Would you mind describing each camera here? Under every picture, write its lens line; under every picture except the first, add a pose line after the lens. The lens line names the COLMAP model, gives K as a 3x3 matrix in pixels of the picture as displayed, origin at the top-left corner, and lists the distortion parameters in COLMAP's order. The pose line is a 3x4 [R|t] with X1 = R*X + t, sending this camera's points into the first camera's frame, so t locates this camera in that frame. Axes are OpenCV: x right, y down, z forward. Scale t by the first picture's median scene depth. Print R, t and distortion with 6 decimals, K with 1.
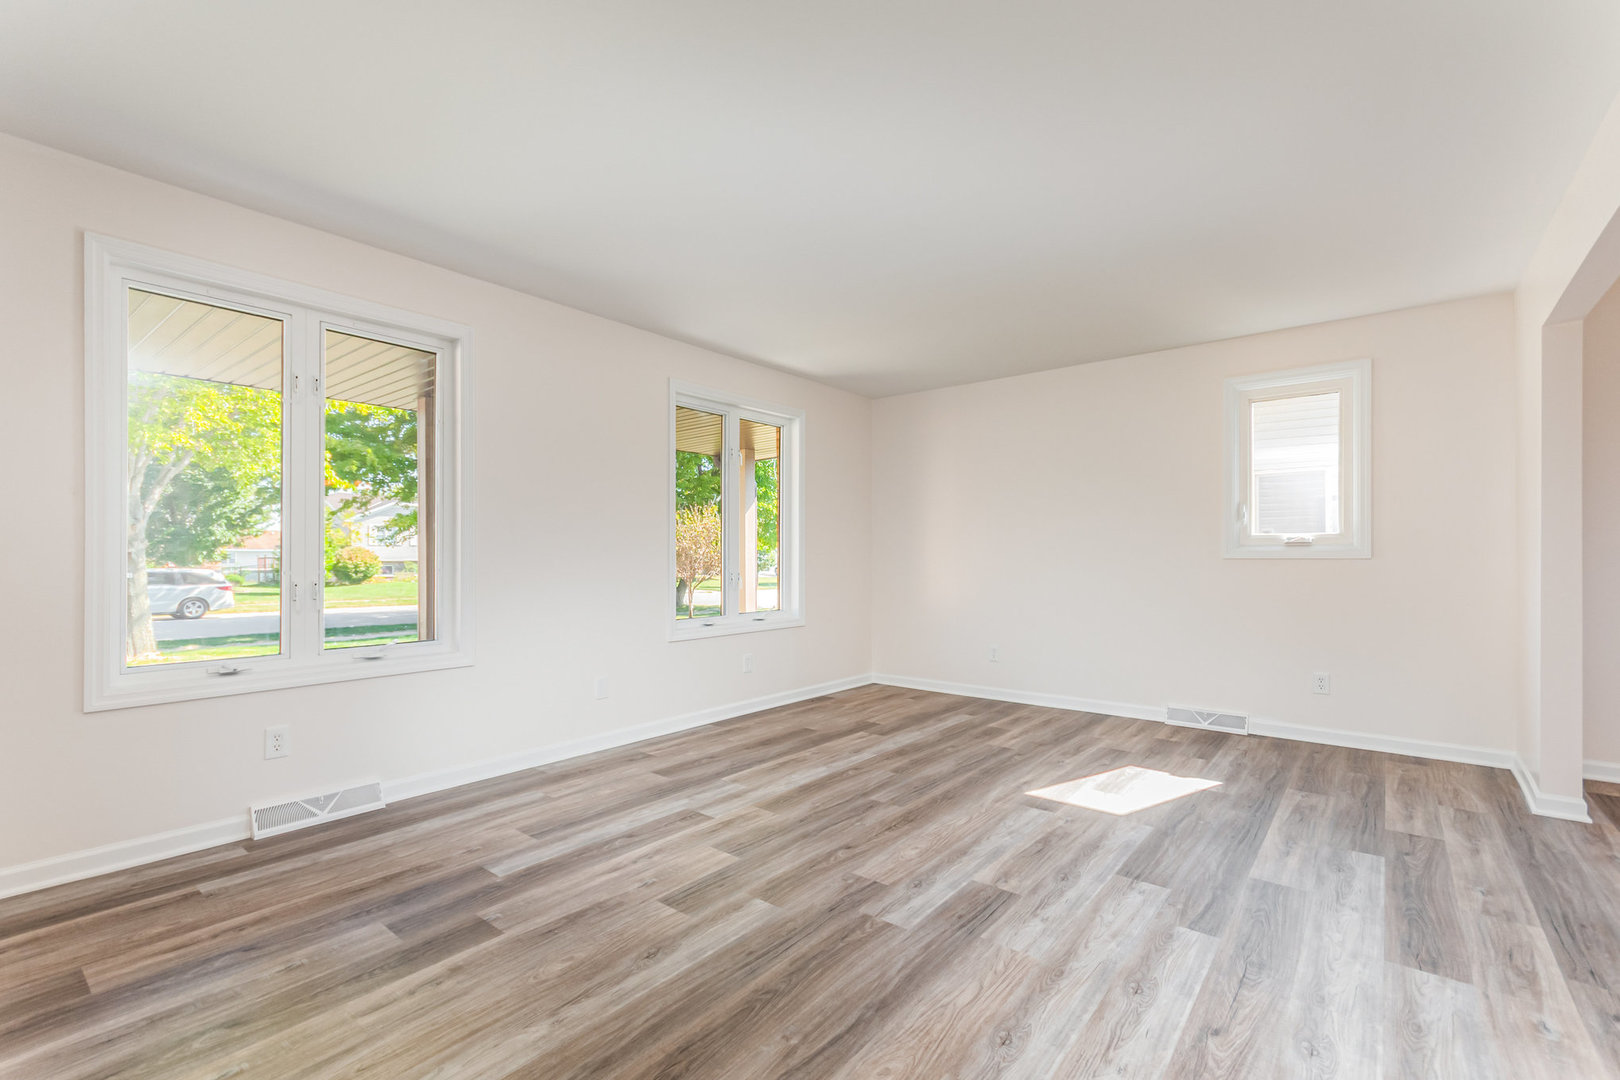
lens RADIAL K [[712.6, 0, 821.7], [0, 712.6, 555.5], [0, 0, 1]] dist [-0.002101, -0.000370]
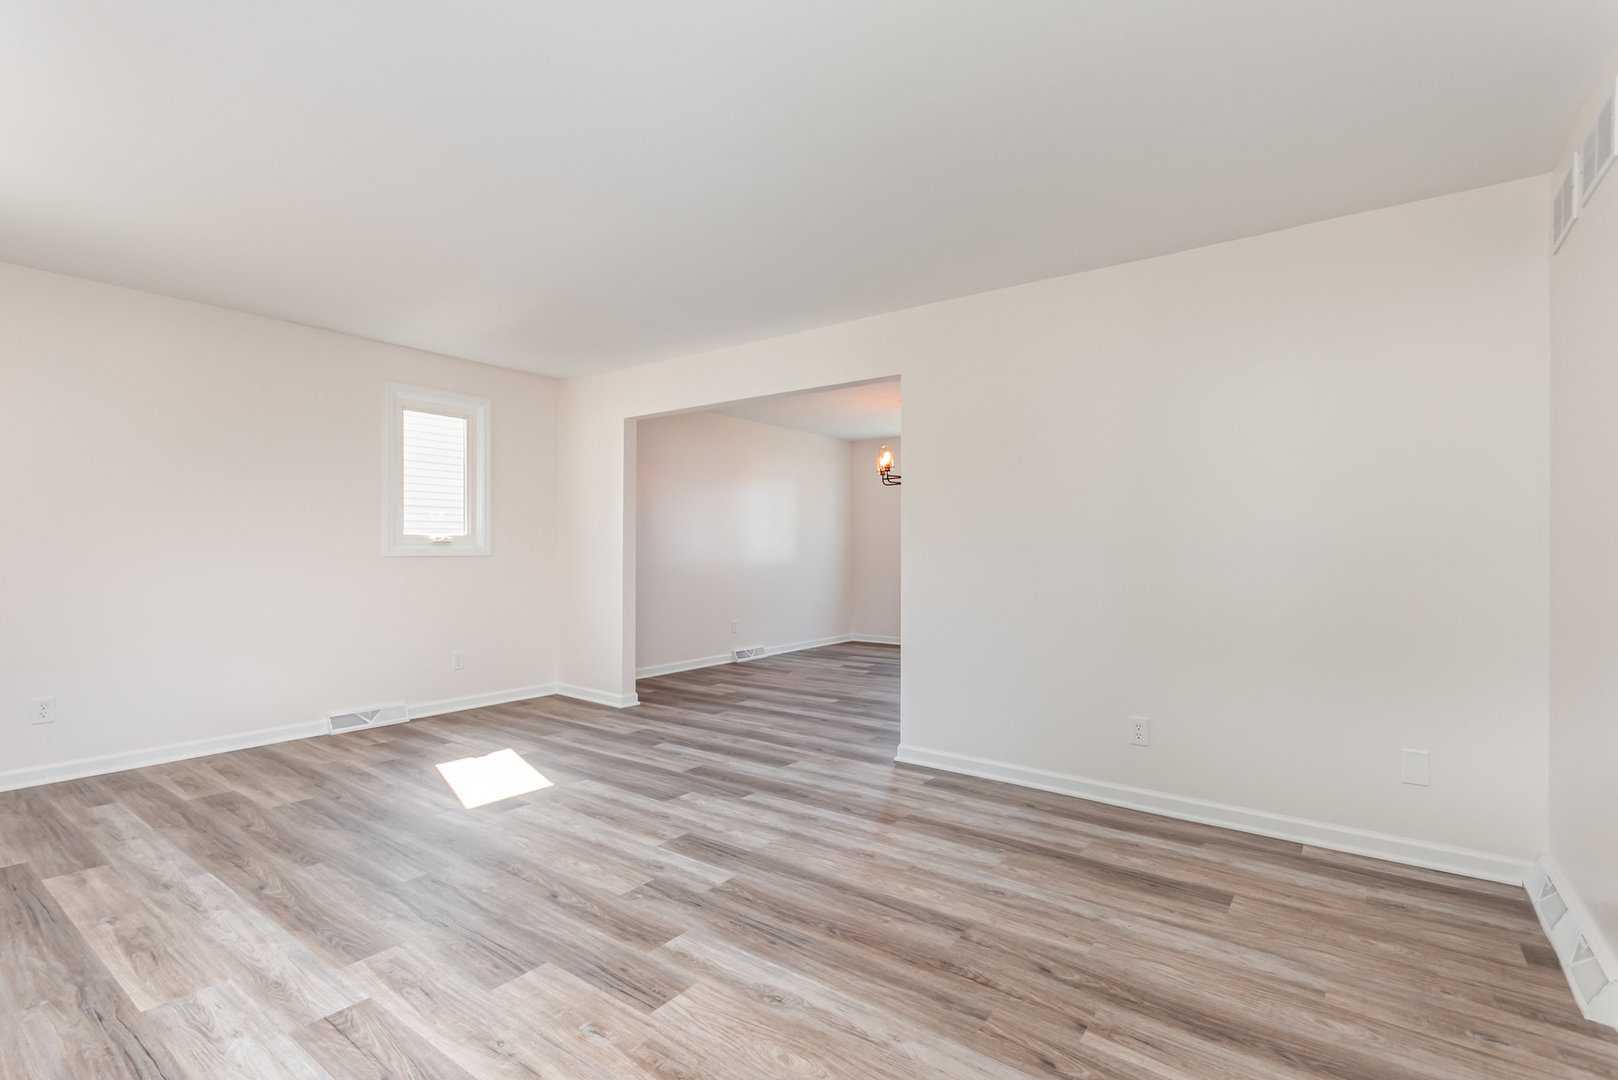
lens RADIAL K [[711.7, 0, 820.7], [0, 711.7, 555.5], [0, 0, 1]] dist [-0.002101, -0.000370]
pose [[-0.023128, -0.007023, 0.999708, -0.752440], [-0.002351, 0.999973, 0.006971, -0.009278], [-0.999730, -0.002189, -0.023144, 0.632269]]
